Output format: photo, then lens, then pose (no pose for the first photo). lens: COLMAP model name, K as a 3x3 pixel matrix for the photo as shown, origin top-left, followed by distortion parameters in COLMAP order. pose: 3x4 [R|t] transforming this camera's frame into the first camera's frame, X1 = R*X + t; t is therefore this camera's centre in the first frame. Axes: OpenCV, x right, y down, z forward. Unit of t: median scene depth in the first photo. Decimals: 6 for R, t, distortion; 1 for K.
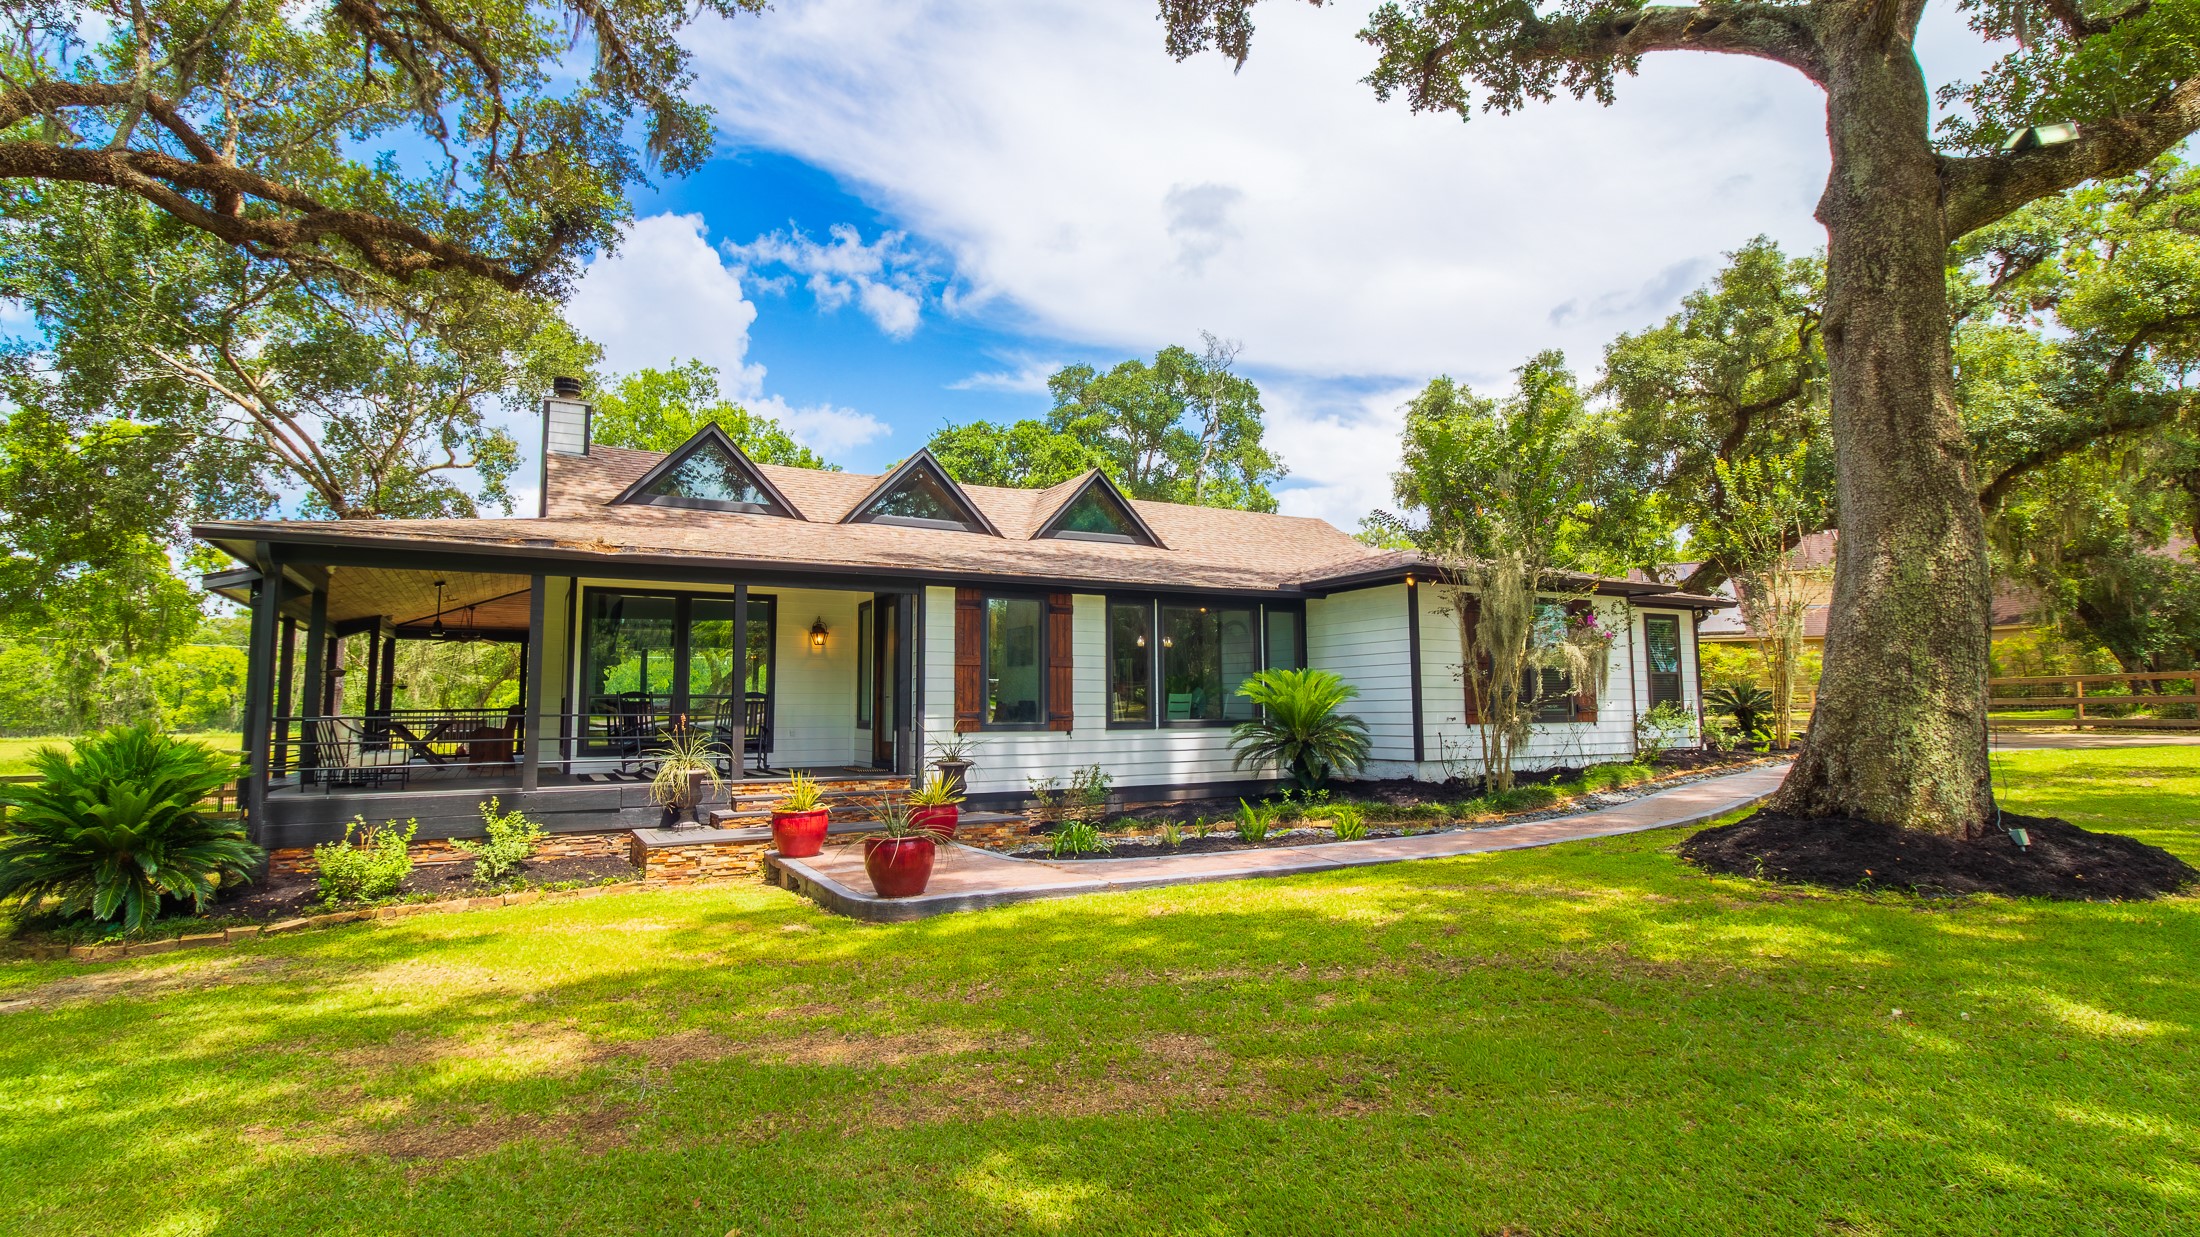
lens RADIAL K [[1069.2, 0, 1101.9], [0, 1069.2, 553.5], [0, 0, 1]] dist [0.000981, -0.000029]
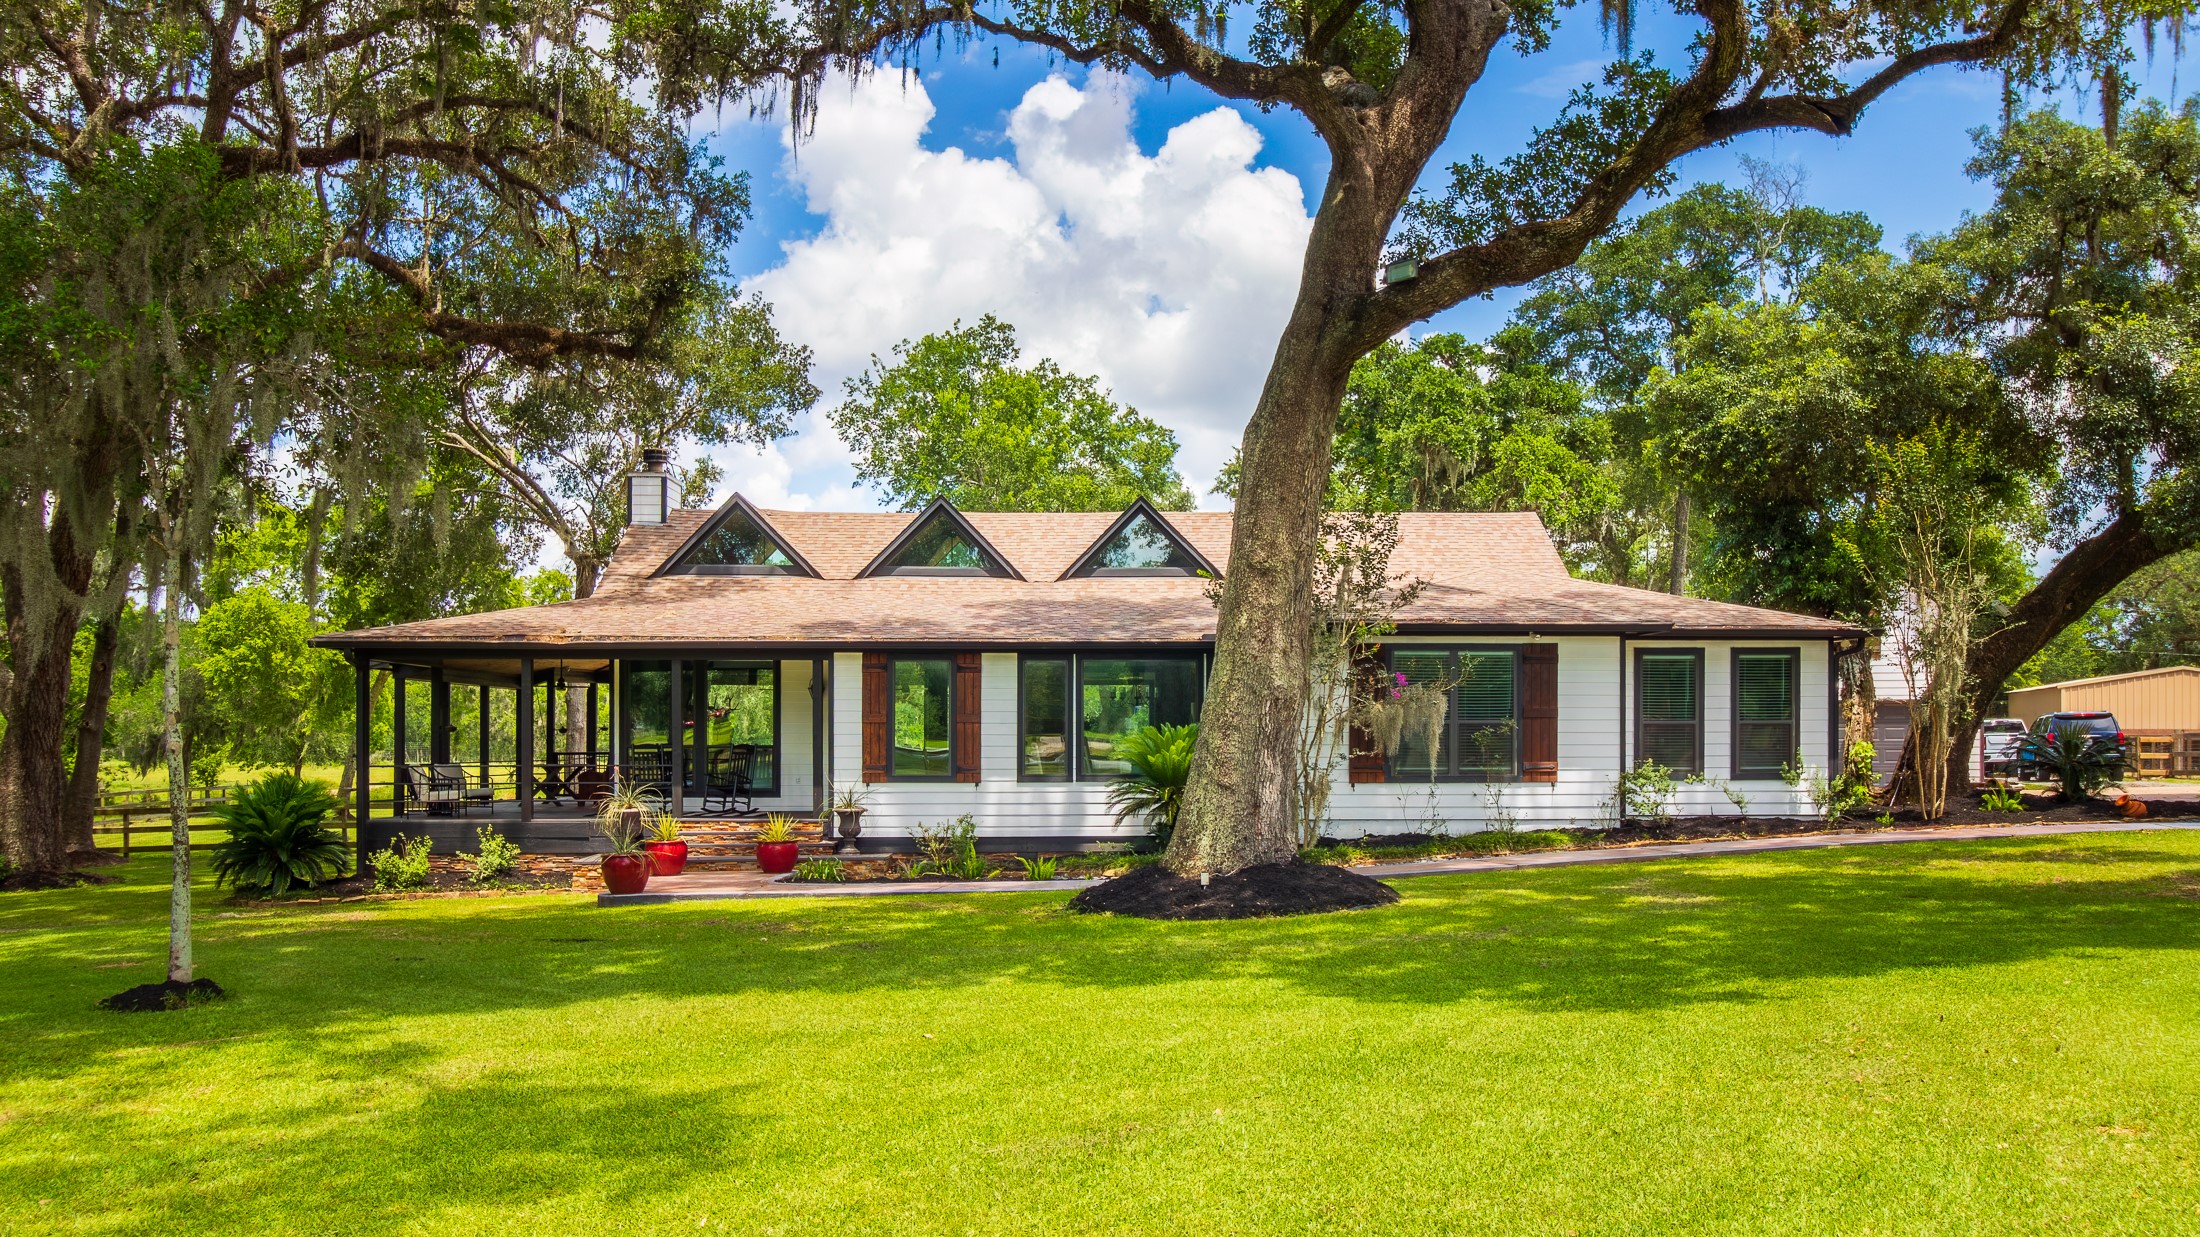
lens RADIAL K [[1760.4, 0, 1139.3], [0, 1760.4, 618.7], [0, 0, 1]] dist [0.000884, -0.010167]
pose [[0.898453, -0.023617, -0.438434, 0.877216], [0.058872, 0.996015, 0.066992, -0.103144], [0.435105, -0.086000, 0.896263, -0.479794]]
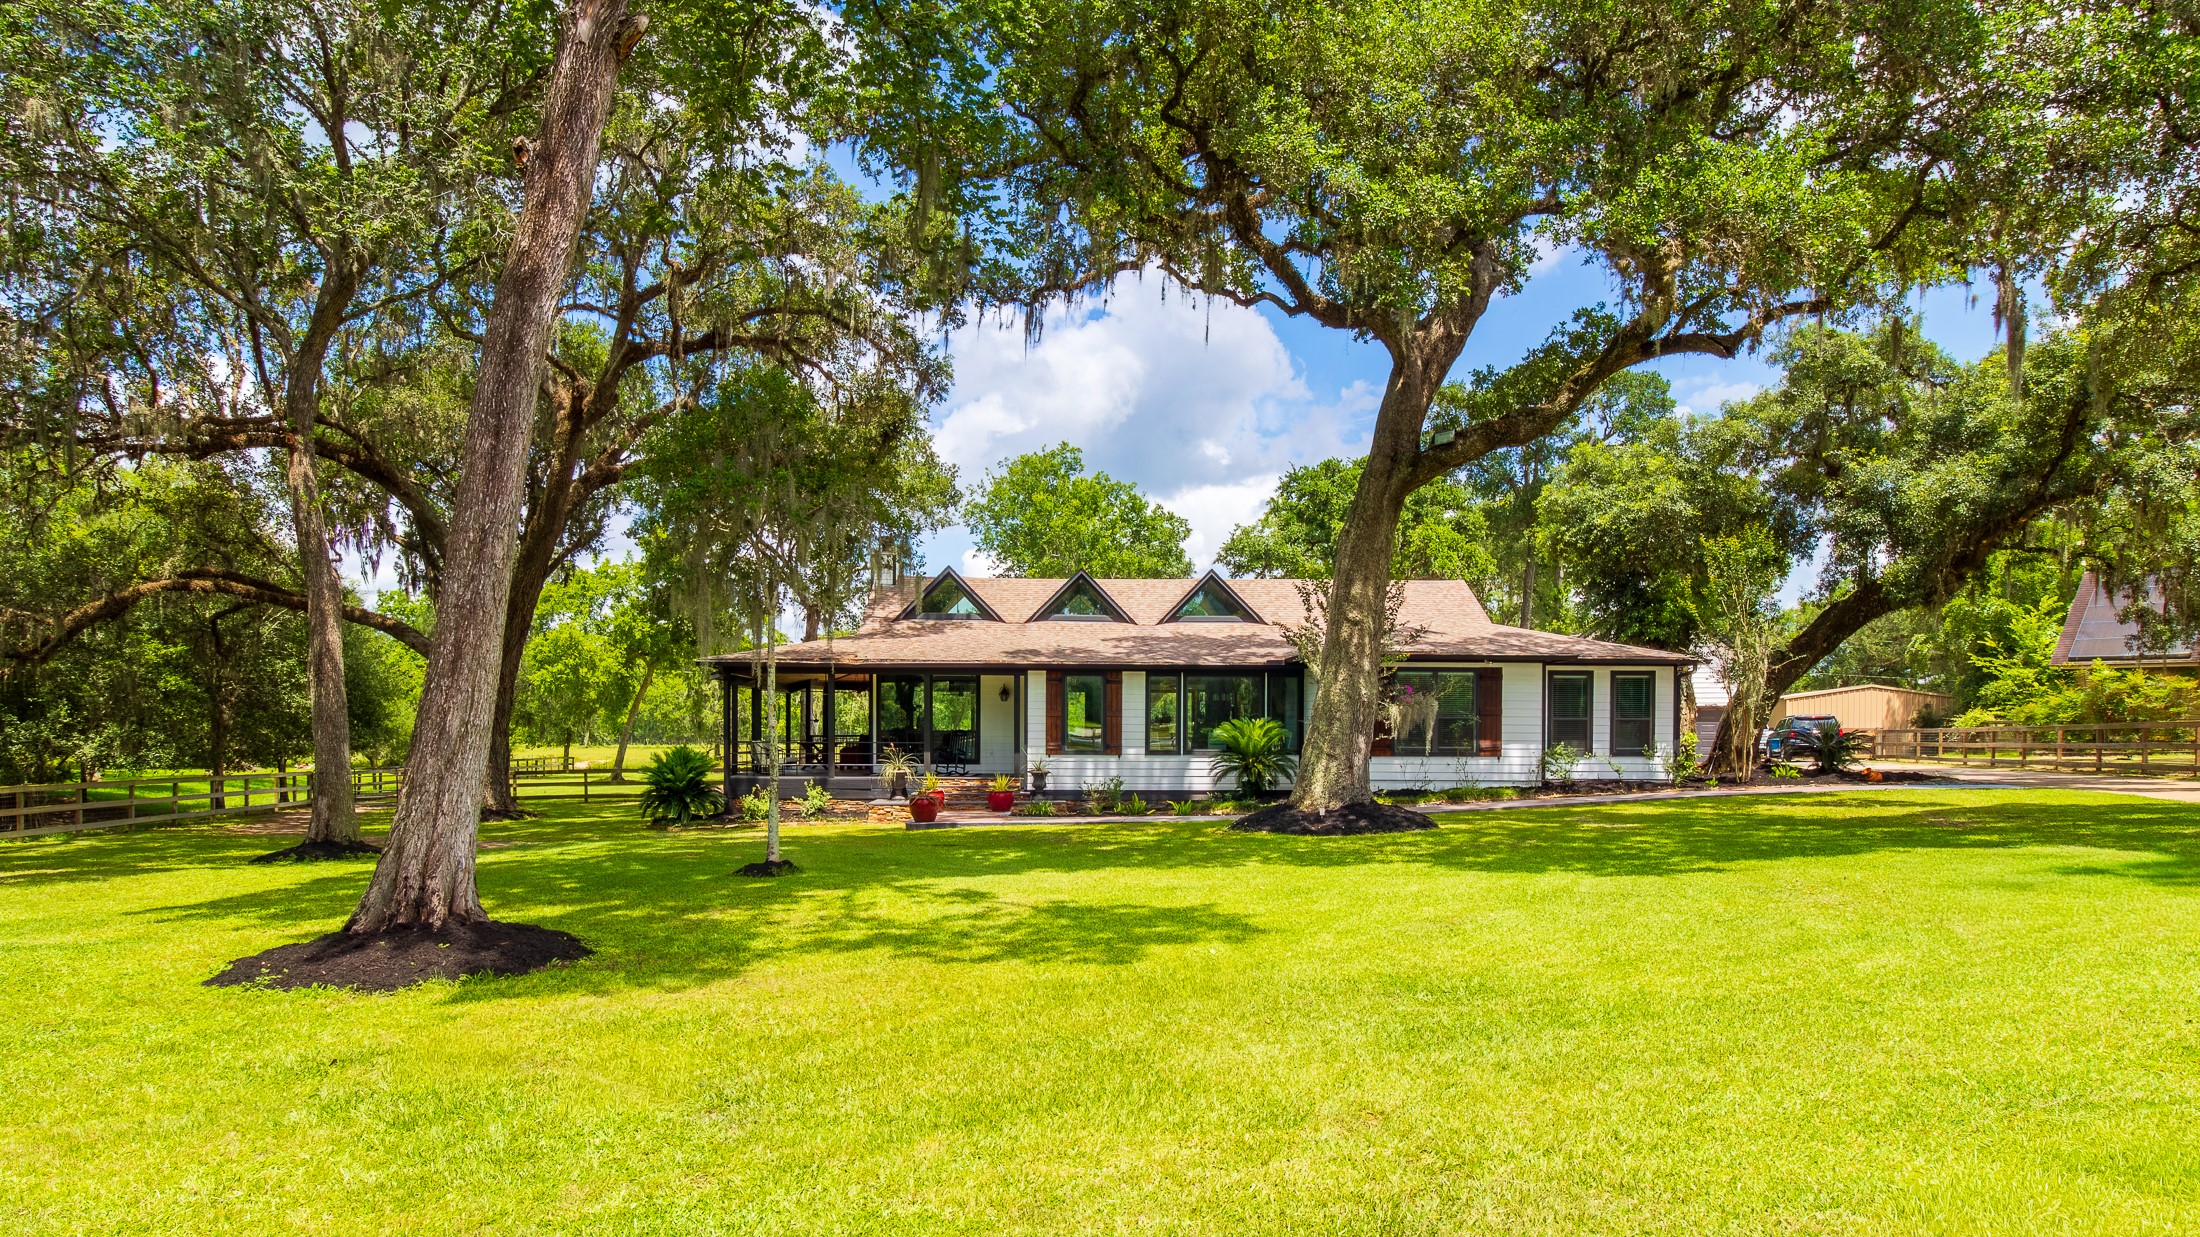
lens RADIAL K [[1246.9, 0, 1098.3], [0, 1246.9, 663.1], [0, 0, 1]] dist [-0.000284, 0.000612]
pose [[0.894137, -0.013088, -0.447603, 0.793825], [0.054222, 0.995382, 0.079209, -0.128344], [0.444499, -0.095093, 0.890718, -0.707975]]
